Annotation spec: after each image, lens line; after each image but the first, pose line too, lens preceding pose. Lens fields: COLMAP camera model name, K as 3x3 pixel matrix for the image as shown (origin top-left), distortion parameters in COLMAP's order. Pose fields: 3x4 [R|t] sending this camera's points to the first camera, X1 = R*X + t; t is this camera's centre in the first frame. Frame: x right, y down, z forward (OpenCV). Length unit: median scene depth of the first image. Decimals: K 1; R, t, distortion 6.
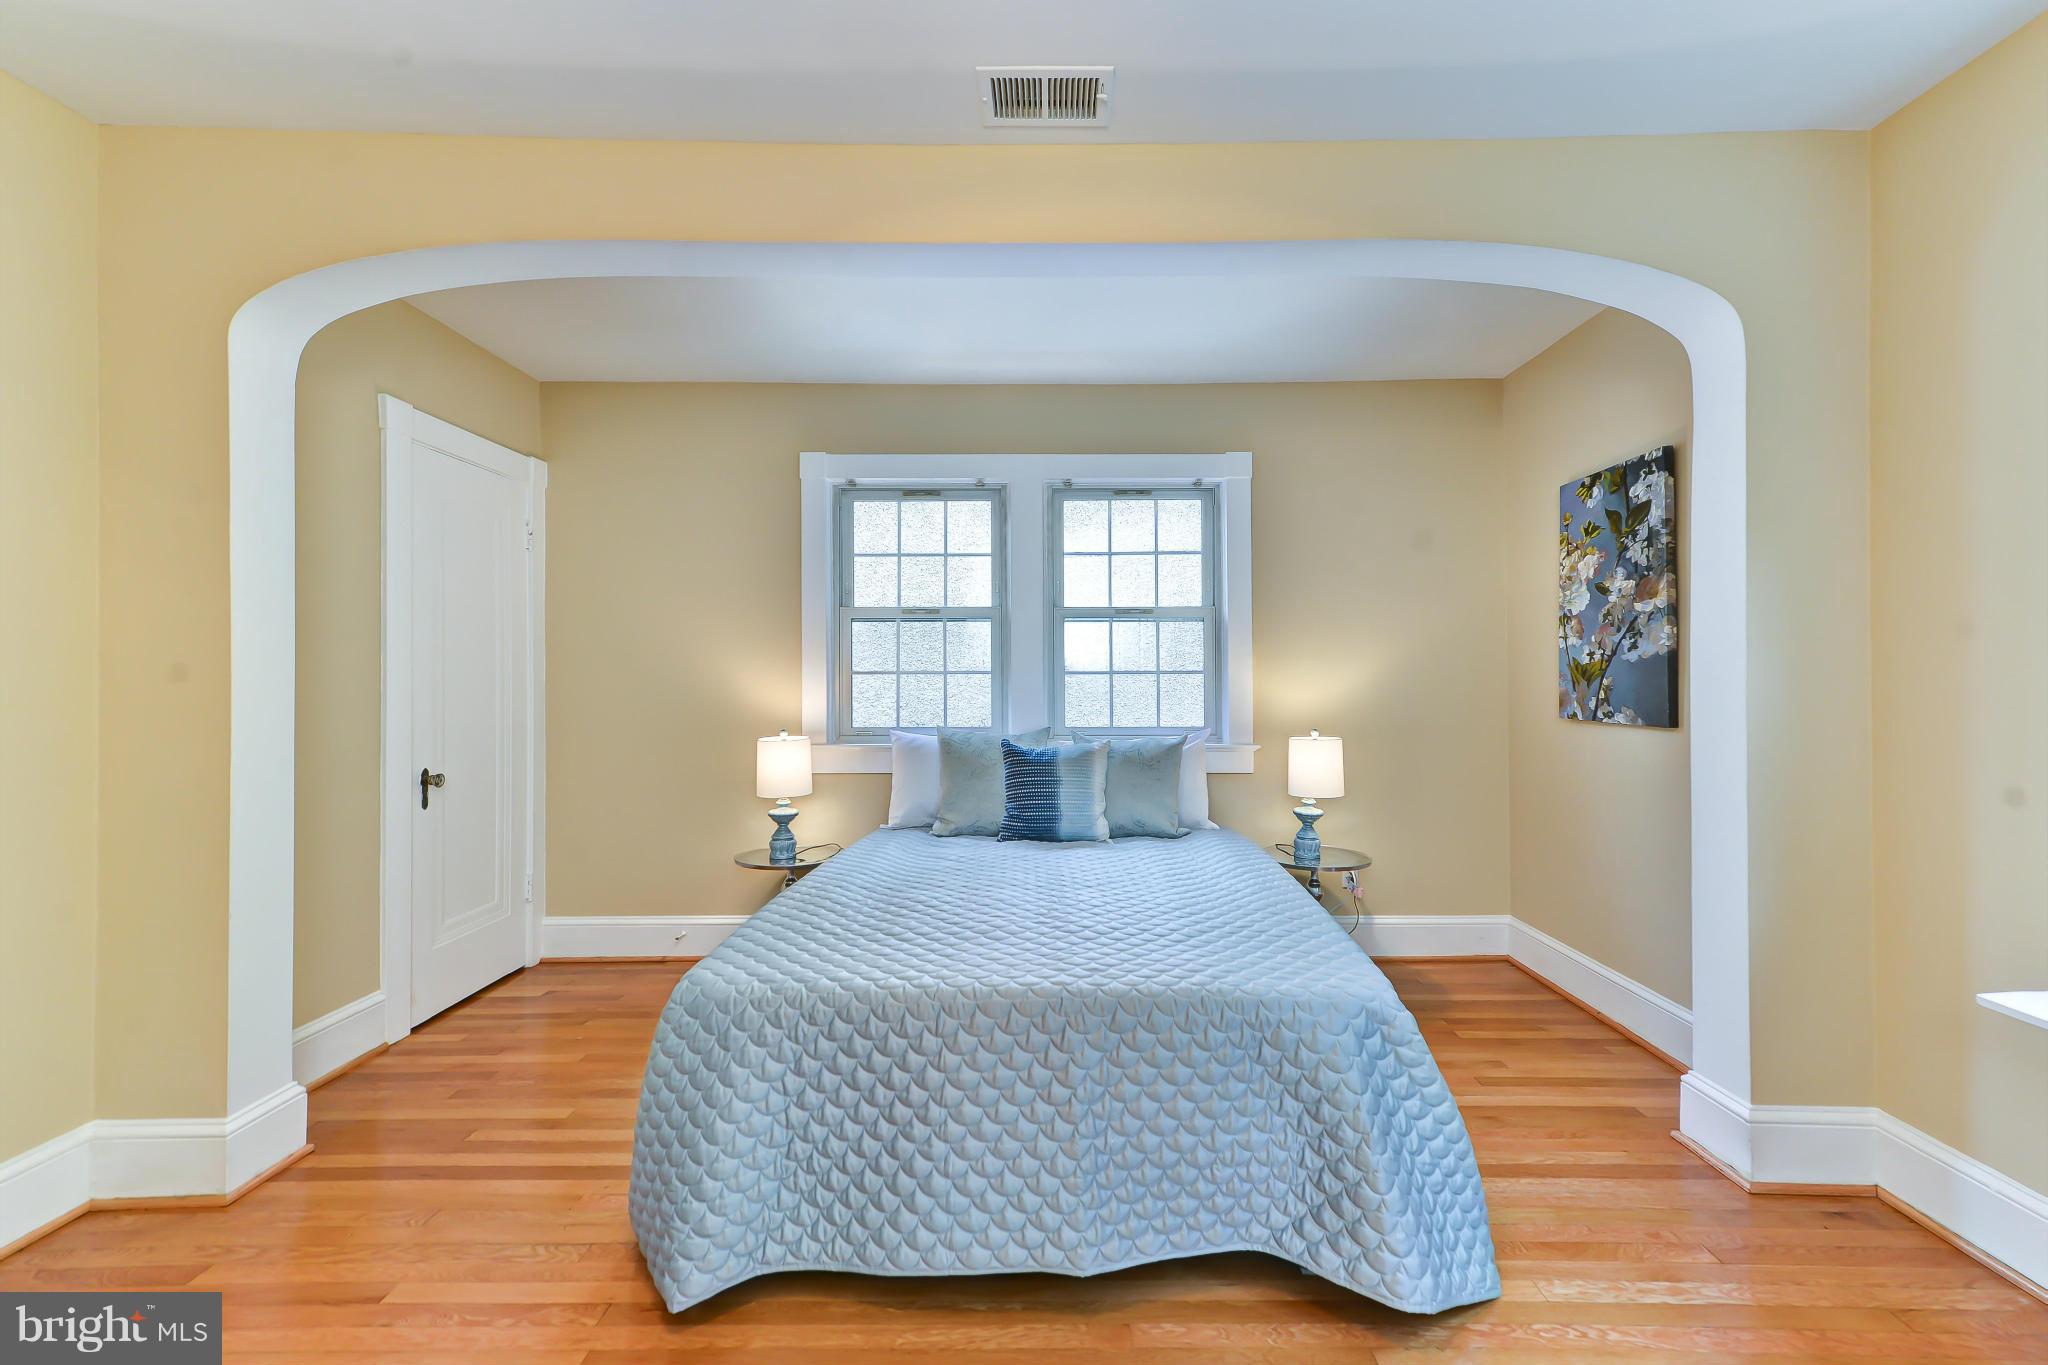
lens RADIAL K [[801.5, 0, 1030.9], [0, 801.5, 675.2], [0, 0, 1]] dist [0.000814, 0.000076]
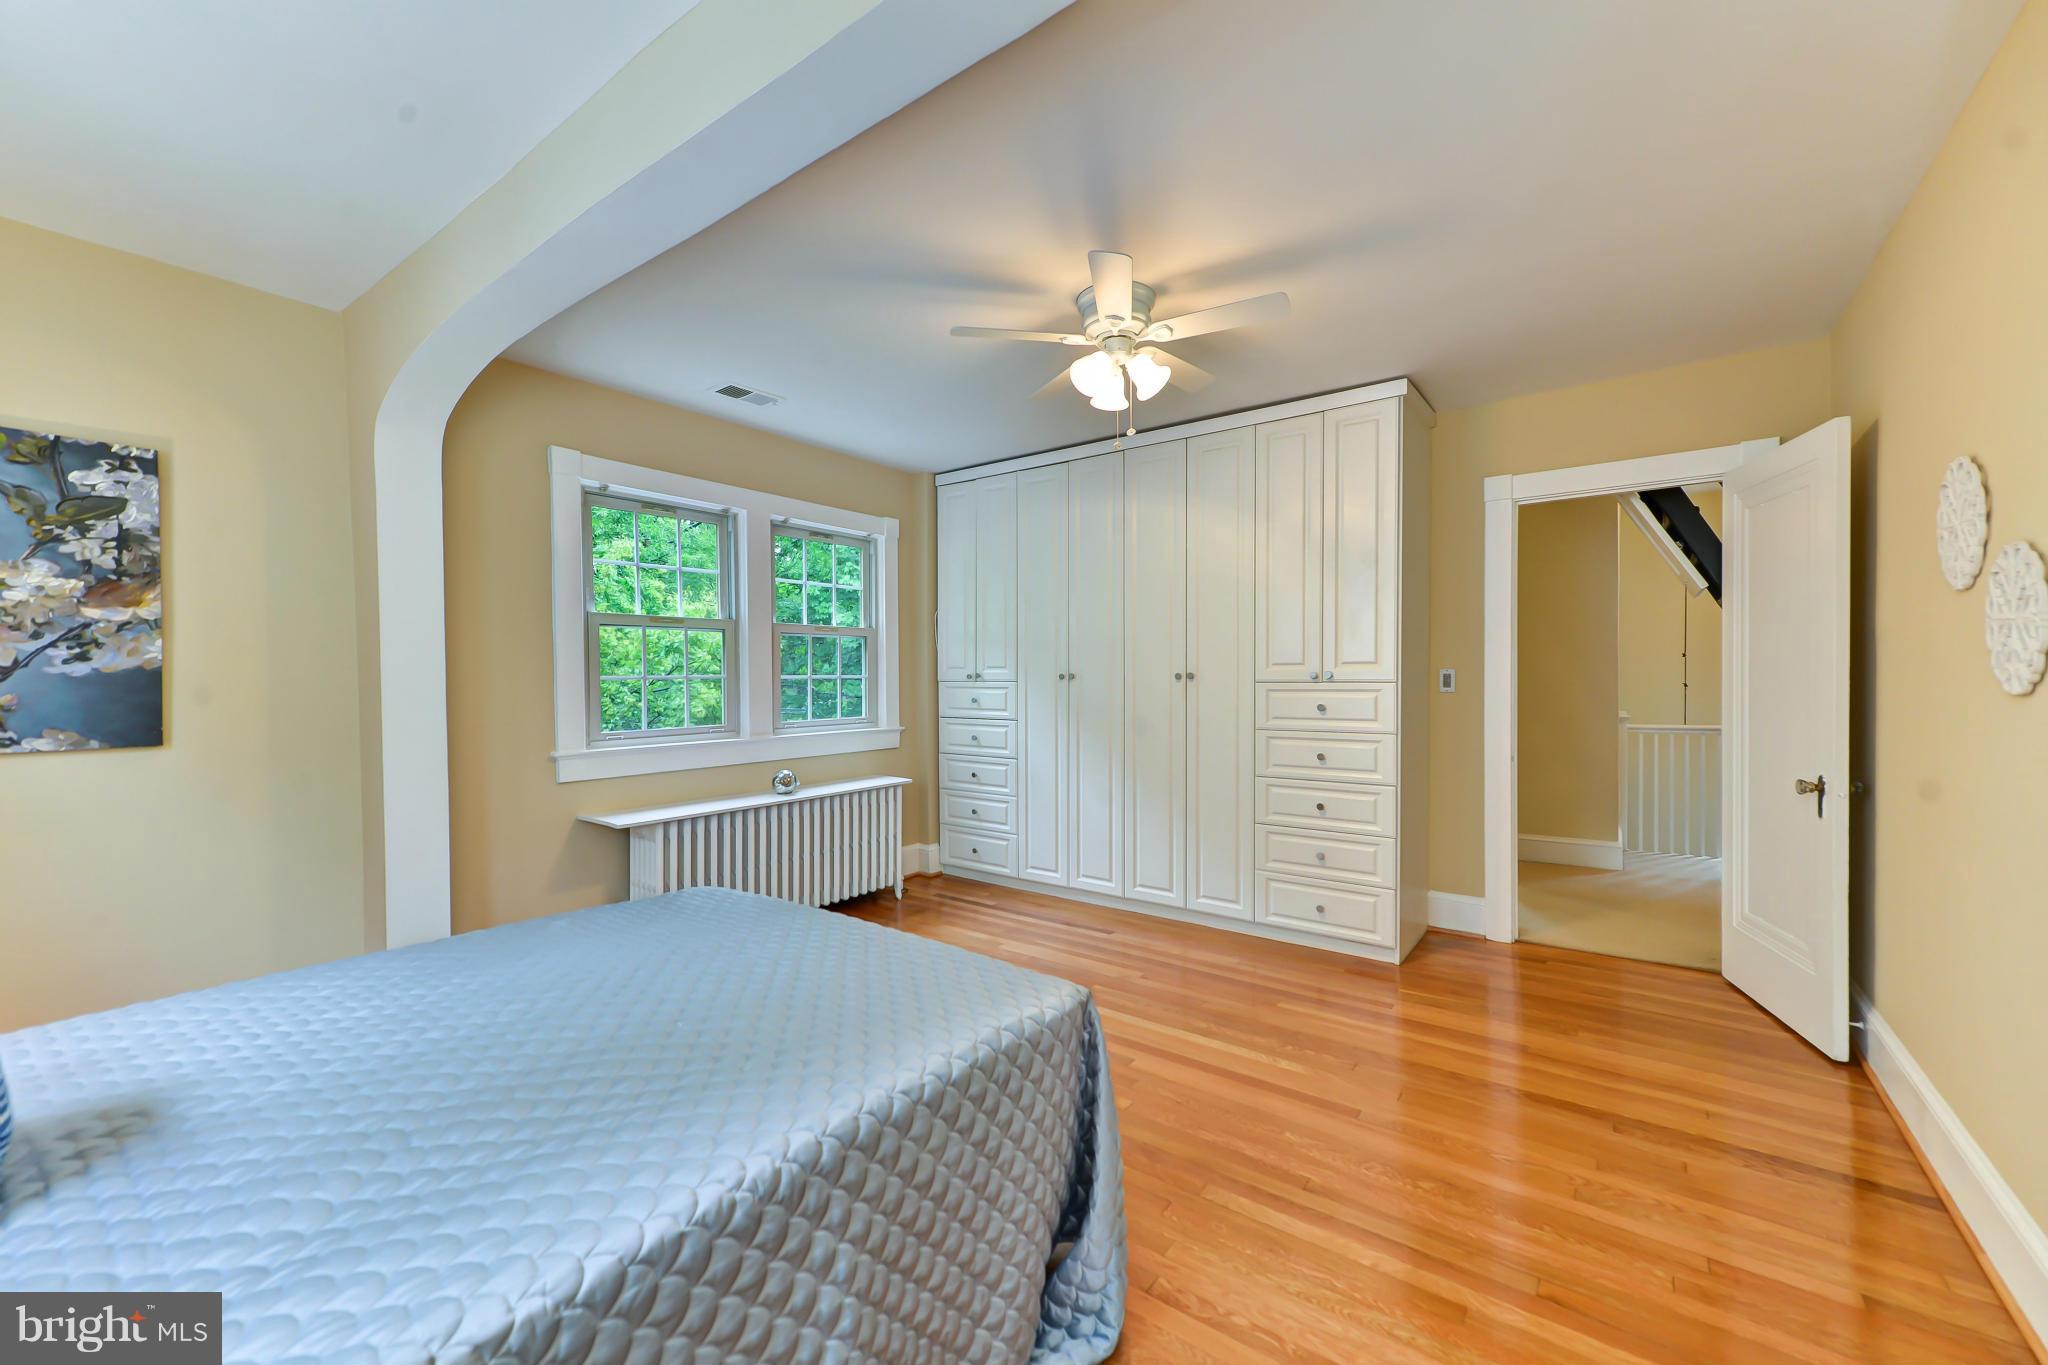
lens RADIAL K [[801.5, 0, 1027.1], [0, 801.5, 682.2], [0, 0, 1]] dist [0.000814, 0.000076]
pose [[-0.799614, -0.000427, 0.600514, -0.578196], [0.002597, 0.999988, 0.004169, -0.010850], [-0.600508, 0.004893, -0.799604, 1.083526]]
